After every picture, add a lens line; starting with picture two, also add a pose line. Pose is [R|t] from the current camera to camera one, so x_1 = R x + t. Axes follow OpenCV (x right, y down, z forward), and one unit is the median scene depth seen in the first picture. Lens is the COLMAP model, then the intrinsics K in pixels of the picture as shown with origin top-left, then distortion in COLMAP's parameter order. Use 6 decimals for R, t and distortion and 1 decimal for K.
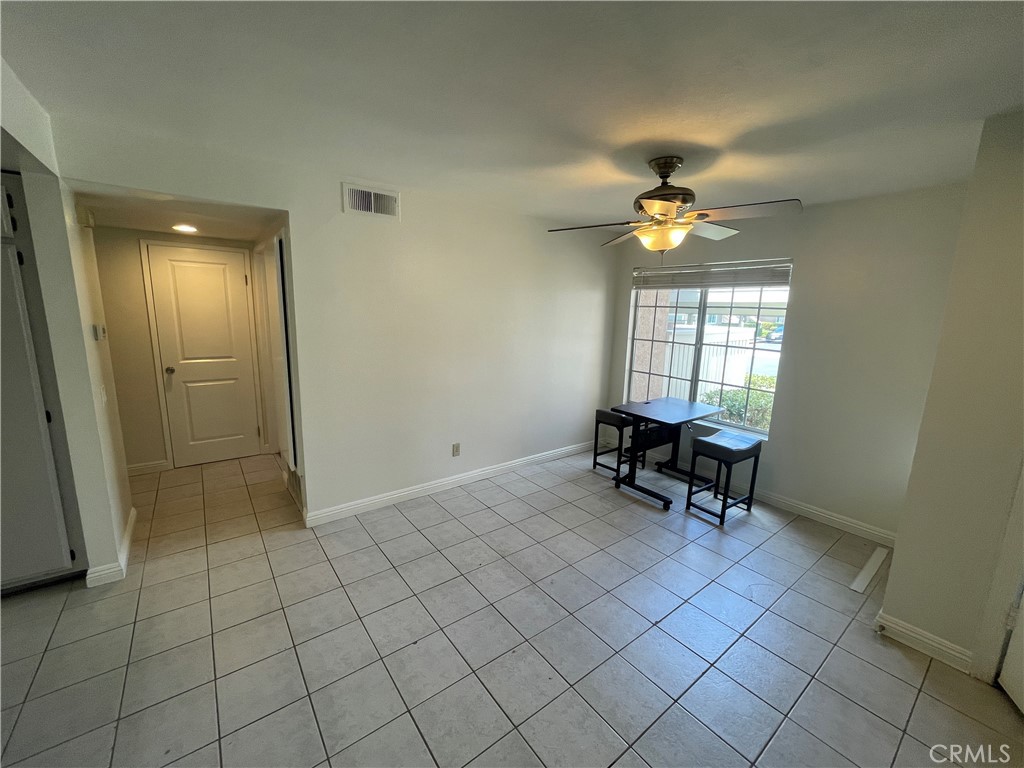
lens RADIAL K [[413.6, 0, 509.6], [0, 413.6, 381.6], [0, 0, 1]] dist [-0.003047, -0.000228]
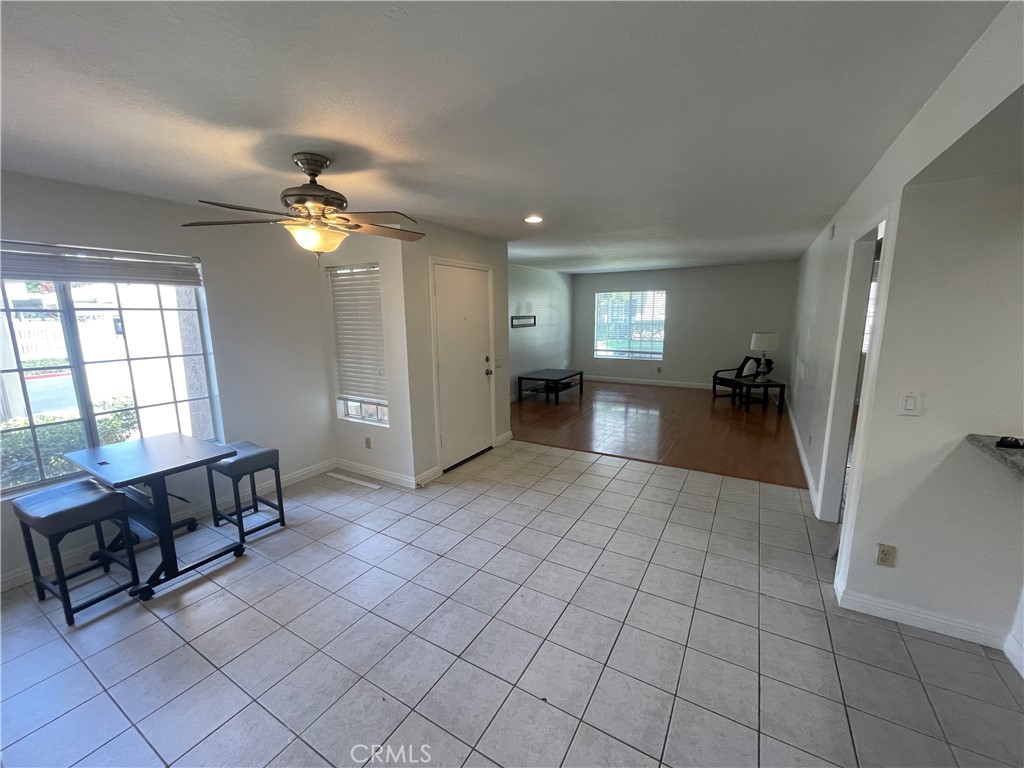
lens RADIAL K [[413.6, 0, 514.4], [0, 413.6, 382.8], [0, 0, 1]] dist [-0.003047, -0.000228]
pose [[-0.379037, -0.183611, 0.906983, -0.540683], [0.164792, 0.951059, 0.261402, -0.152395], [-0.910590, 0.248545, -0.330228, 0.729430]]
